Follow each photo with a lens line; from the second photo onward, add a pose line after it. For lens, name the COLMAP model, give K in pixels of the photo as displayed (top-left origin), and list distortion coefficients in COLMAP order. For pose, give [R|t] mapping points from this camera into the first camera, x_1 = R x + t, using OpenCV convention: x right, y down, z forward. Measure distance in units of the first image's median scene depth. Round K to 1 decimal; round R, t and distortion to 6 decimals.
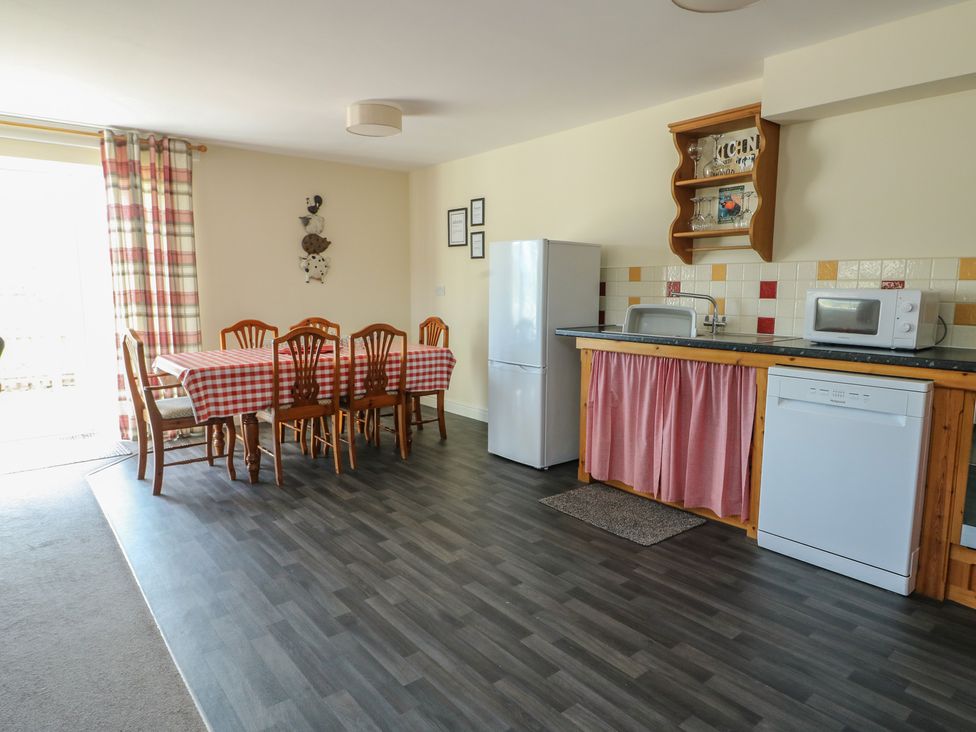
lens RADIAL K [[600.4, 0, 489.9], [0, 600.4, 364.1], [0, 0, 1]] dist [-0.002451, -0.003405]
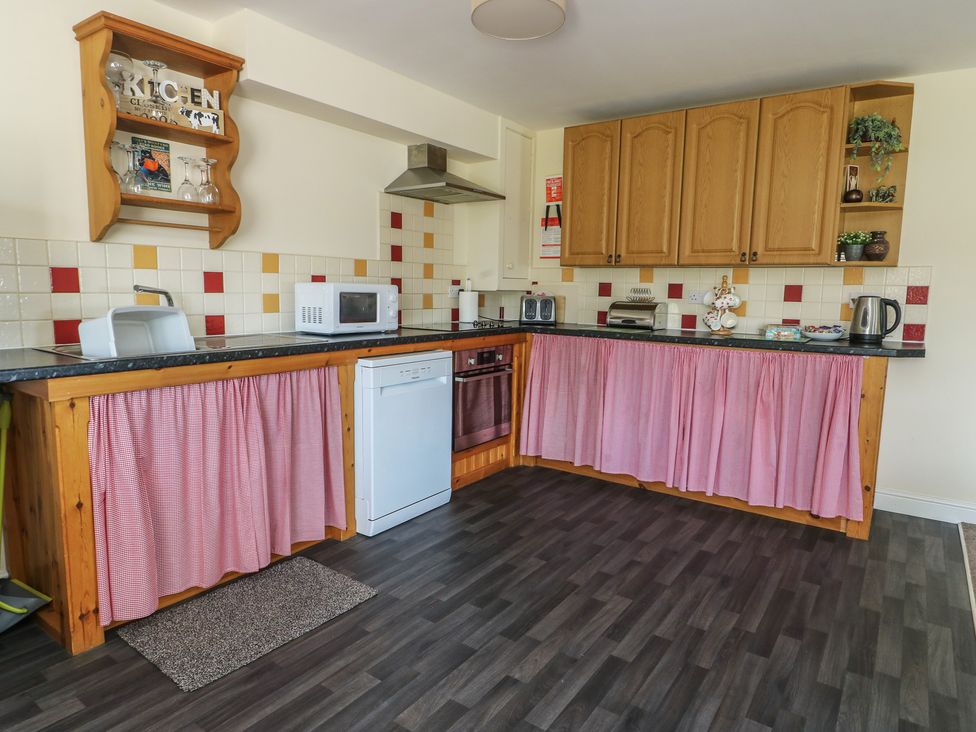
lens RADIAL K [[600.4, 0, 489.2], [0, 600.4, 364.1], [0, 0, 1]] dist [-0.002451, -0.003405]
pose [[-0.265653, -0.133309, 0.954807, -0.496494], [0.103197, 0.980771, 0.165646, -0.121456], [-0.958530, 0.142537, -0.246788, 0.938030]]
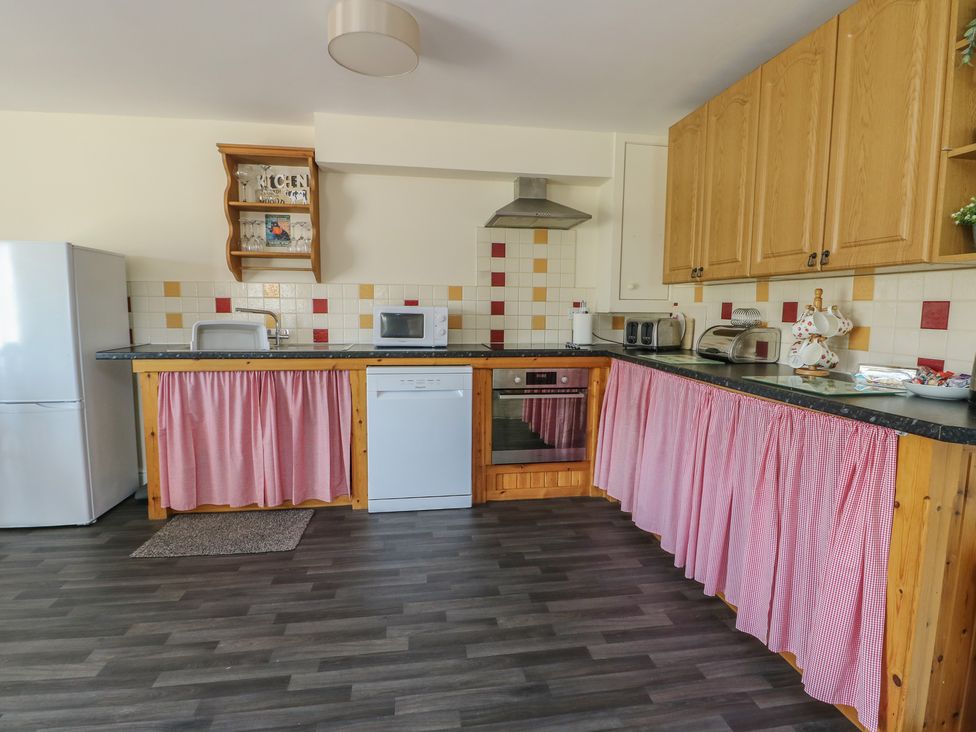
lens RADIAL K [[515.0, 0, 492.9], [0, 515.0, 362.1], [0, 0, 1]] dist [-0.005424, -0.007110]
pose [[0.501934, -0.093094, 0.859881, -0.284194], [0.102453, 0.993590, 0.047765, -0.028301], [-0.858817, 0.064122, 0.508254, 0.205018]]
